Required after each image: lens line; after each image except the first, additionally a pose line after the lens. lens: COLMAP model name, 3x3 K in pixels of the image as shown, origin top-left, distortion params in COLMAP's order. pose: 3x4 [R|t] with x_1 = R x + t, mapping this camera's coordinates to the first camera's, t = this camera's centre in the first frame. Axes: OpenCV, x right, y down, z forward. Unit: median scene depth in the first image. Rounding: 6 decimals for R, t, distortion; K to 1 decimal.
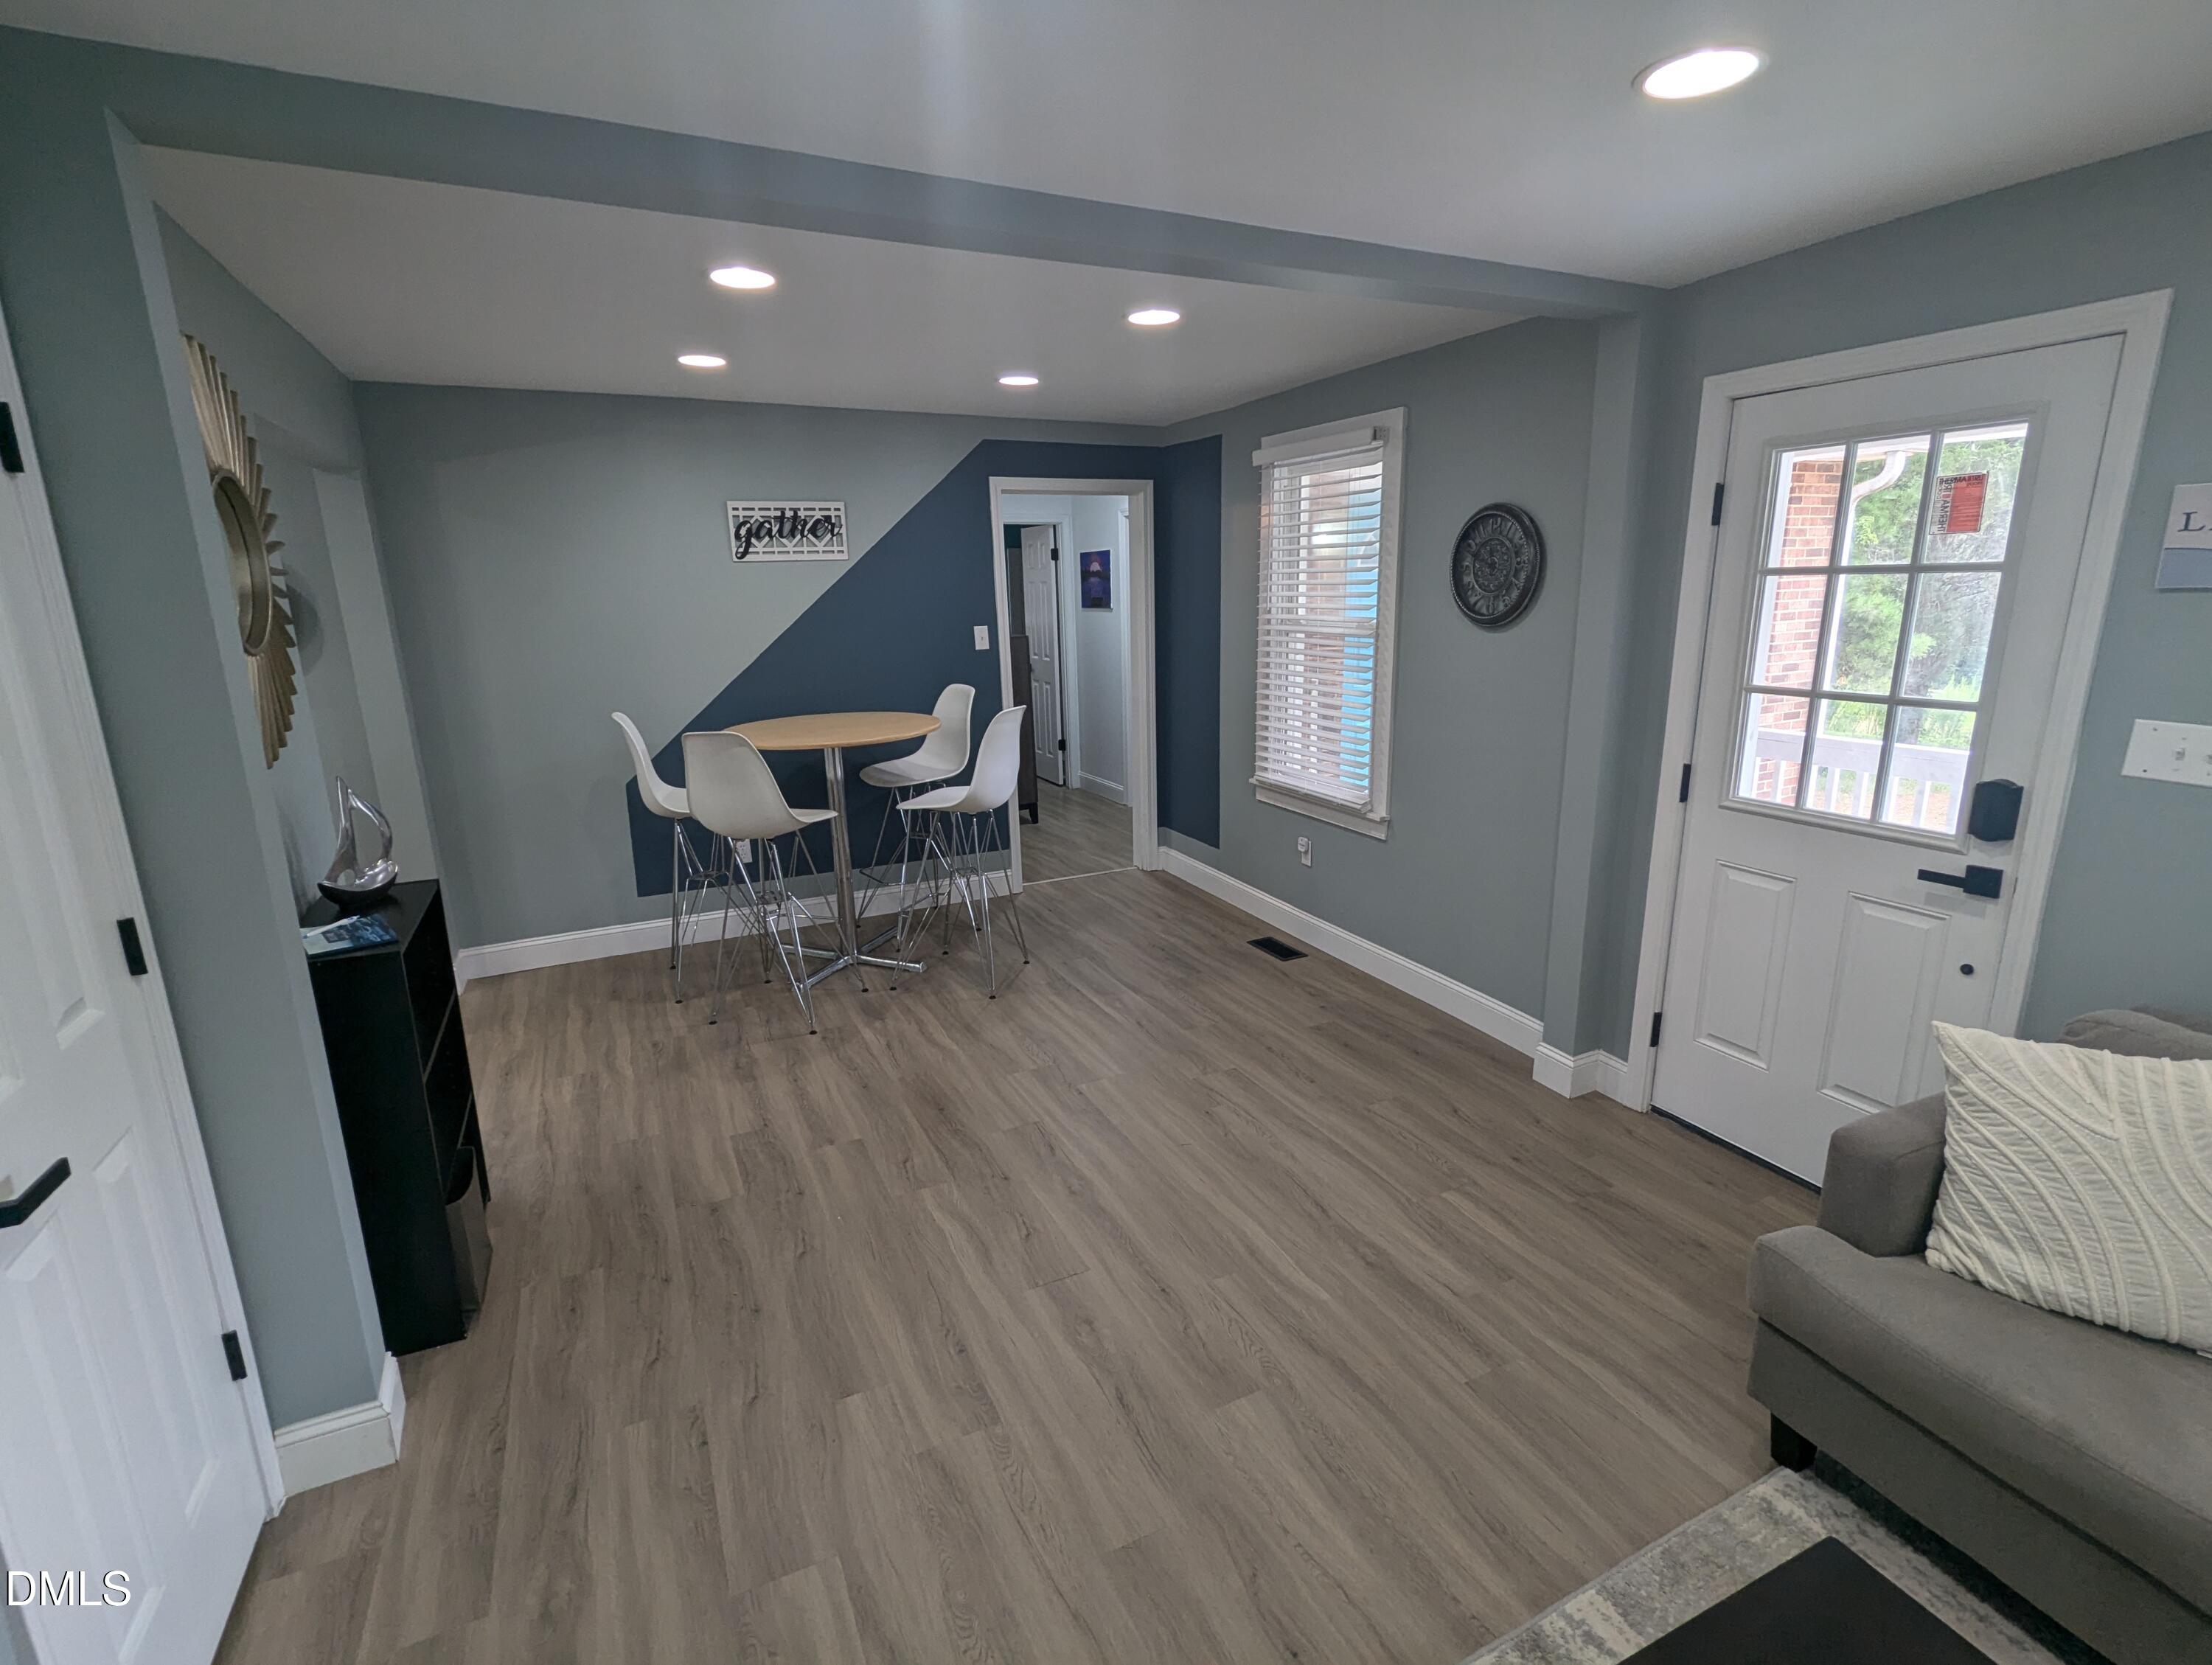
lens RADIAL K [[1047.4, 0, 1113.6], [0, 1047.4, 836.4], [0, 0, 1]] dist [0.001002, -0.000254]
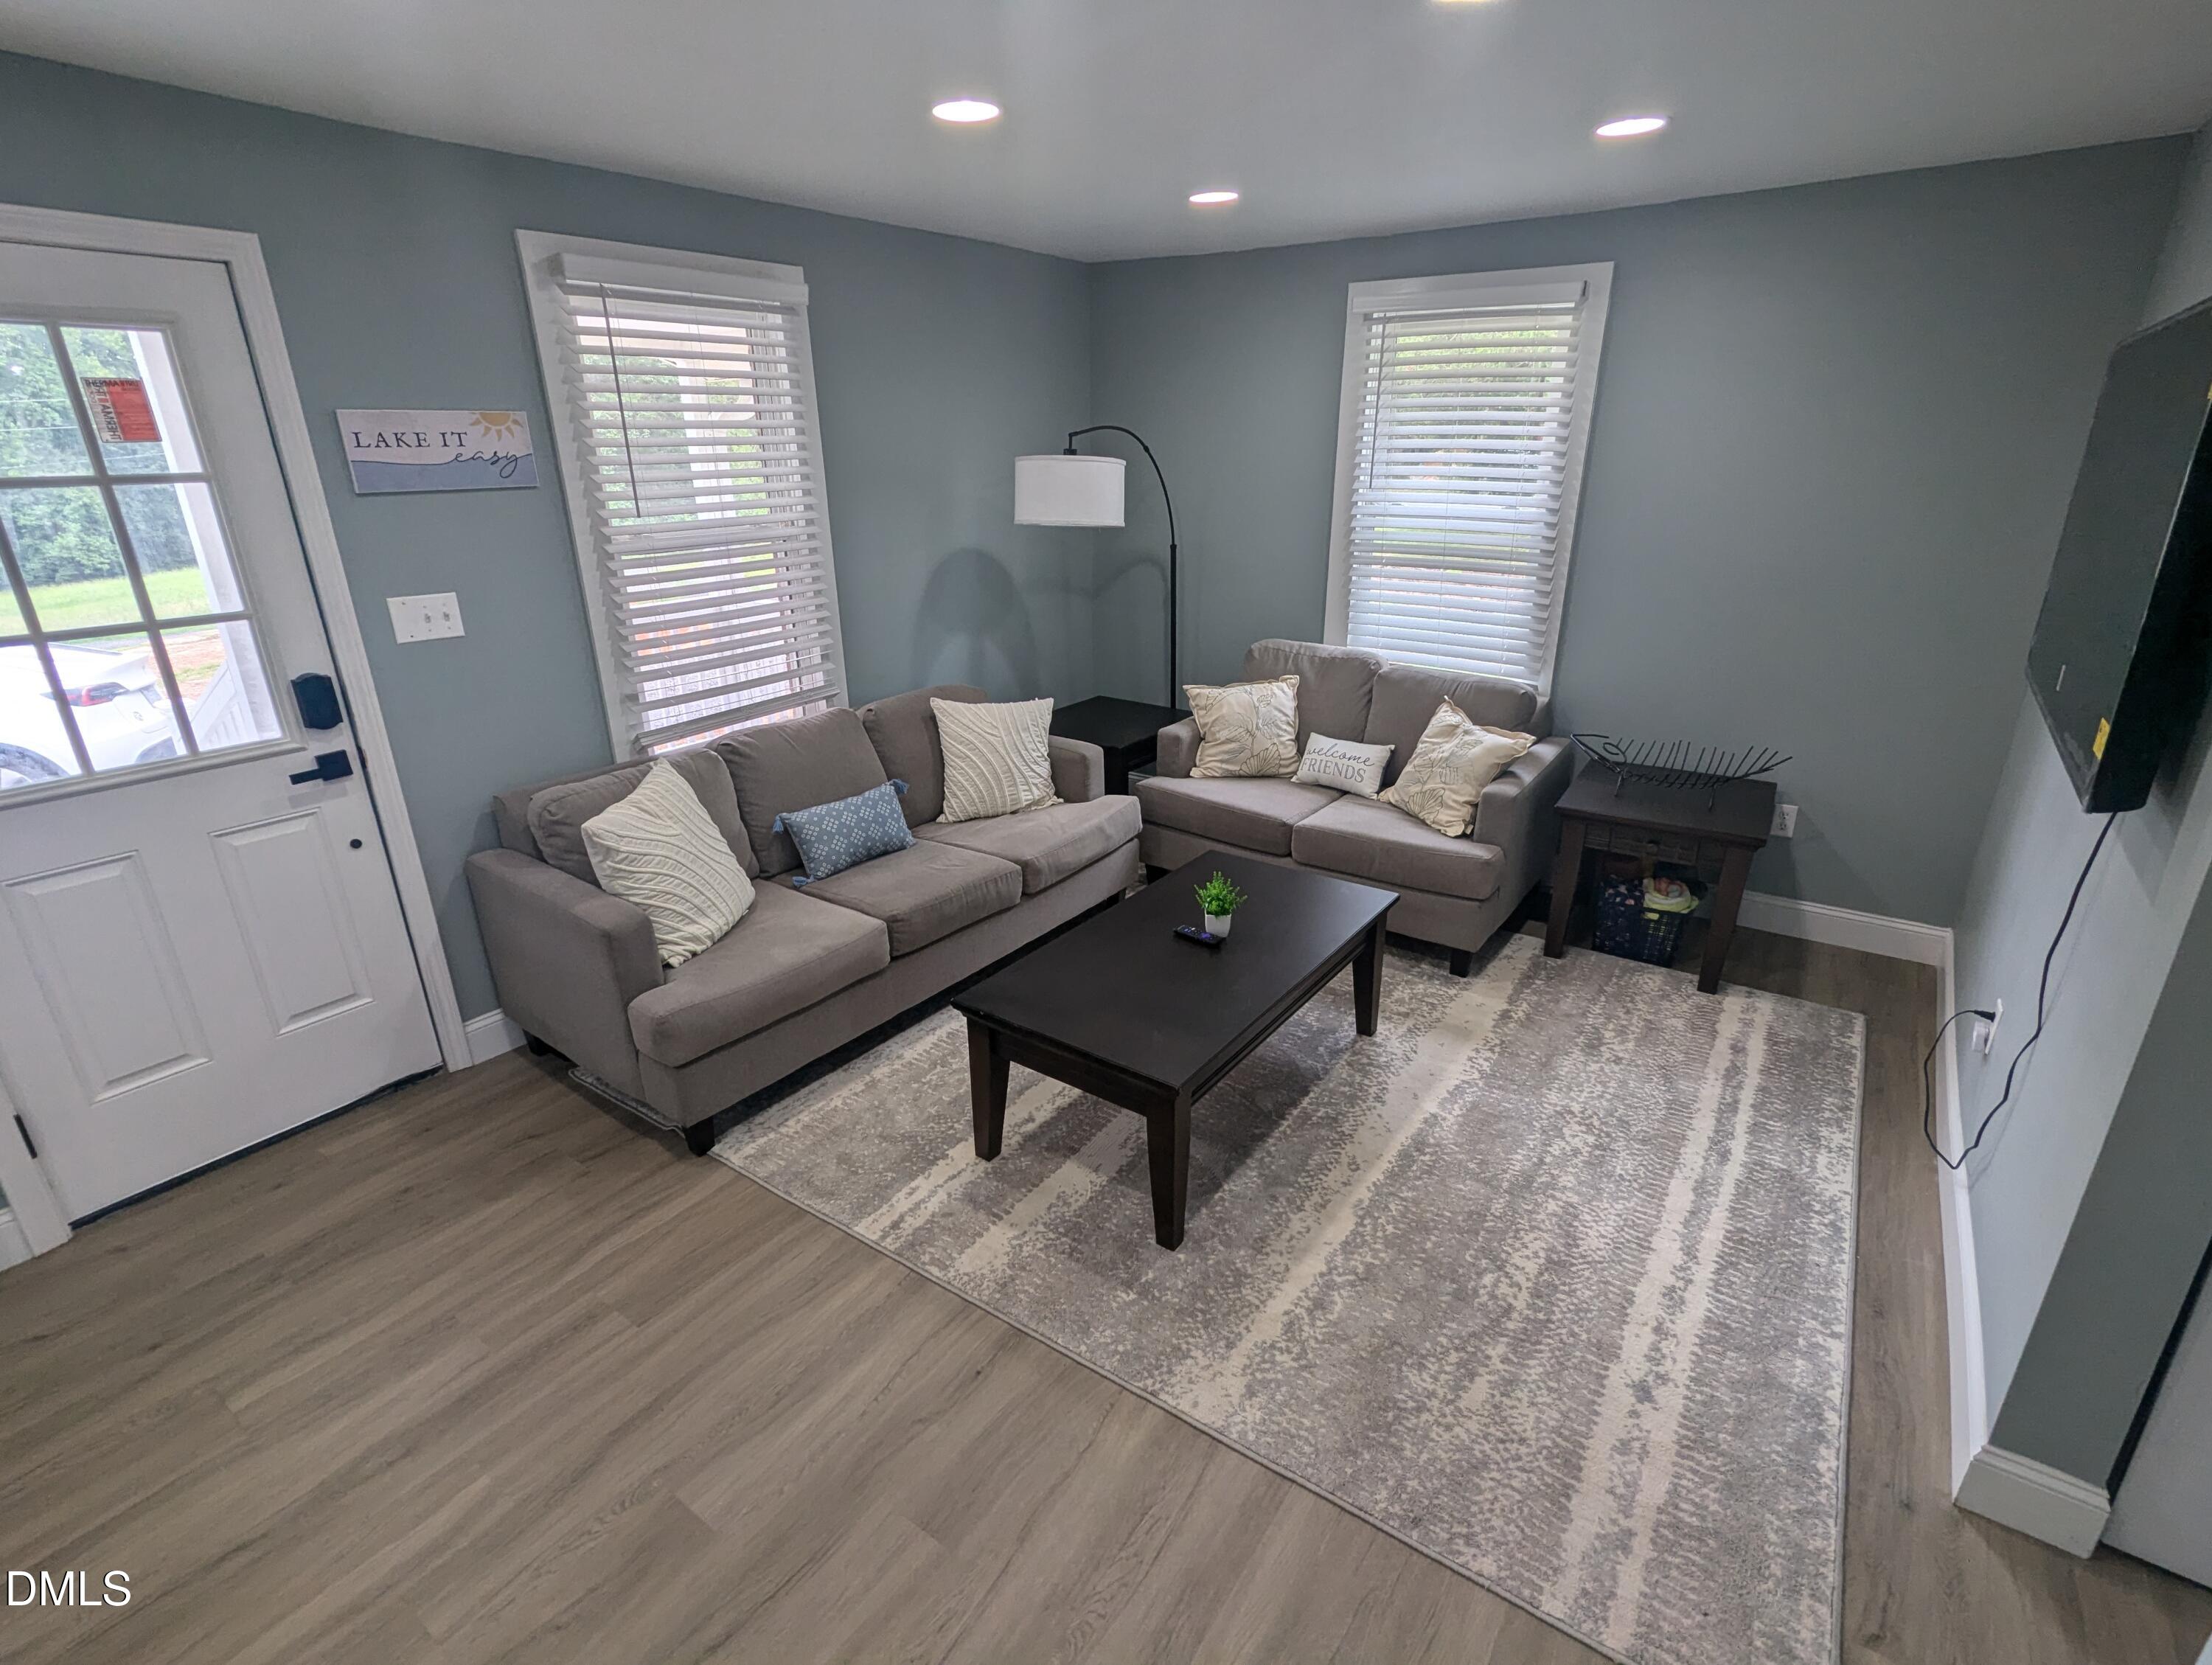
lens RADIAL K [[1047.4, 0, 1113.4], [0, 1047.4, 831.9], [0, 0, 1]] dist [0.001002, -0.000254]
pose [[-0.483573, -0.290041, 0.825853, -0.505630], [0.222677, 0.871698, 0.436529, -0.194532], [-0.846506, 0.394992, -0.356944, 0.713421]]
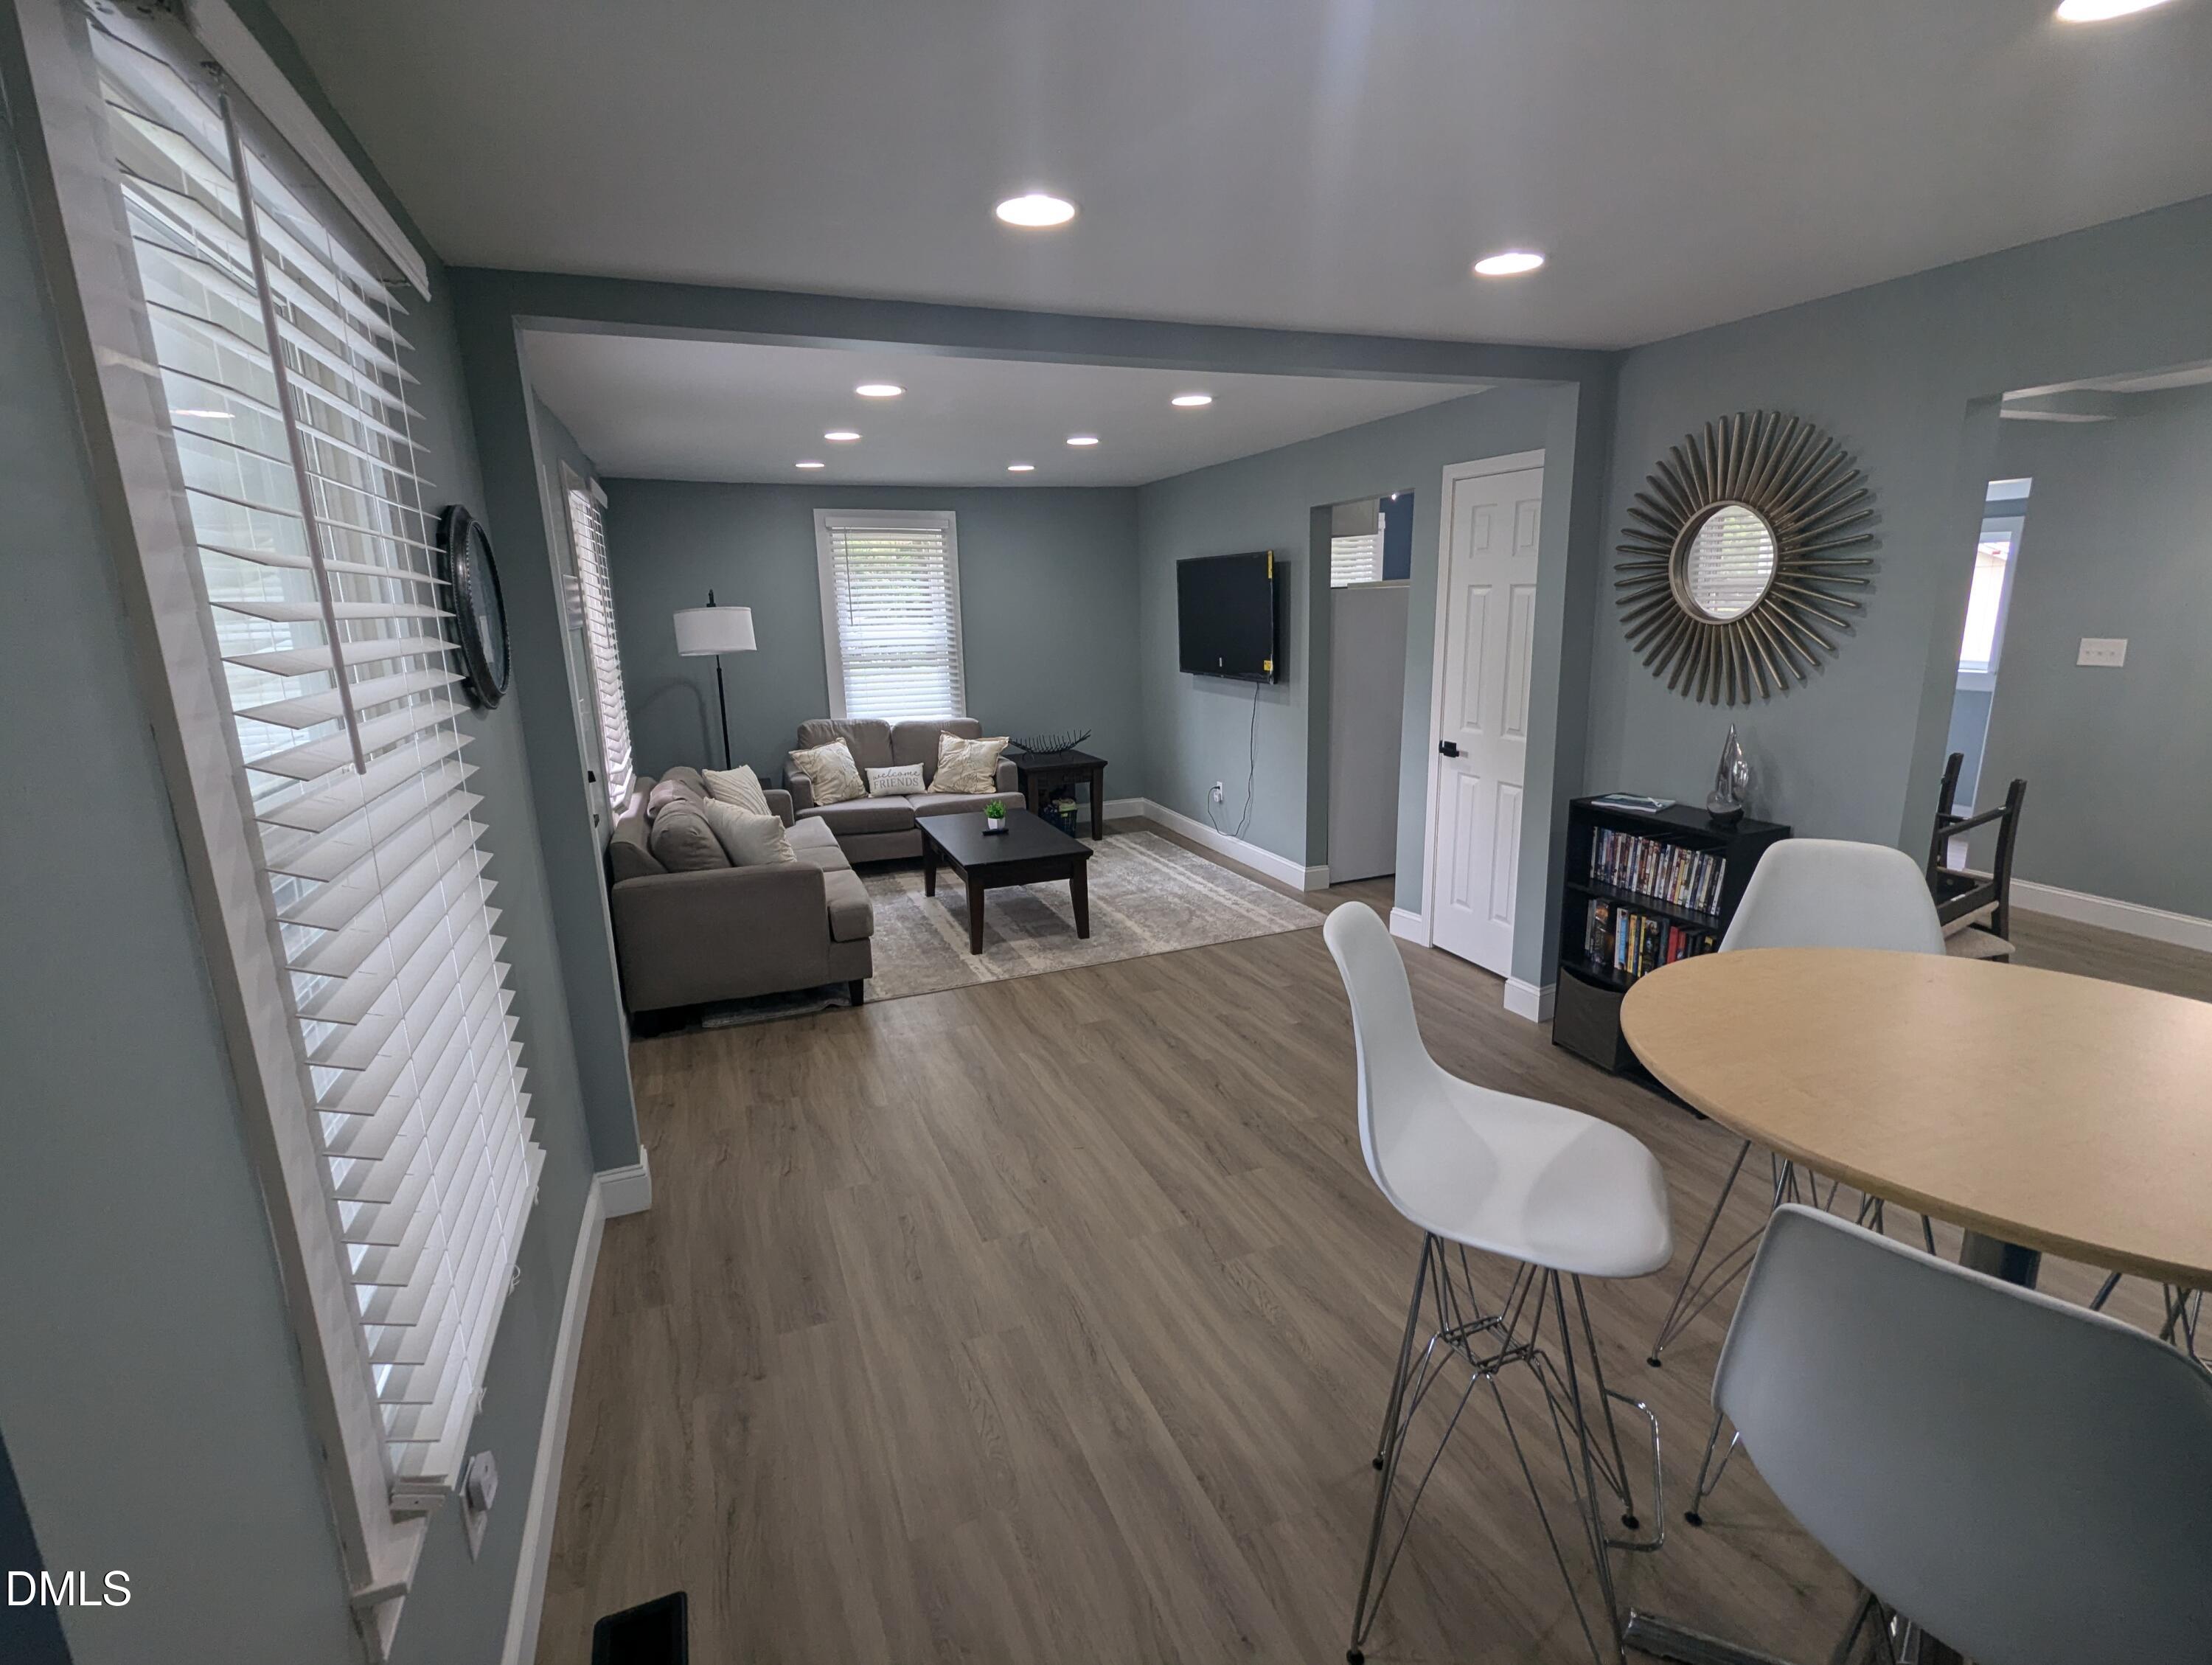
lens RADIAL K [[1047.4, 0, 1105.5], [0, 1047.4, 842.8], [0, 0, 1]] dist [0.001002, -0.000254]
pose [[-0.996415, 0.018929, 0.082454, -0.061662], [0.054335, 0.890238, 0.452243, -0.566124], [-0.064843, 0.455102, -0.888075, 2.288142]]
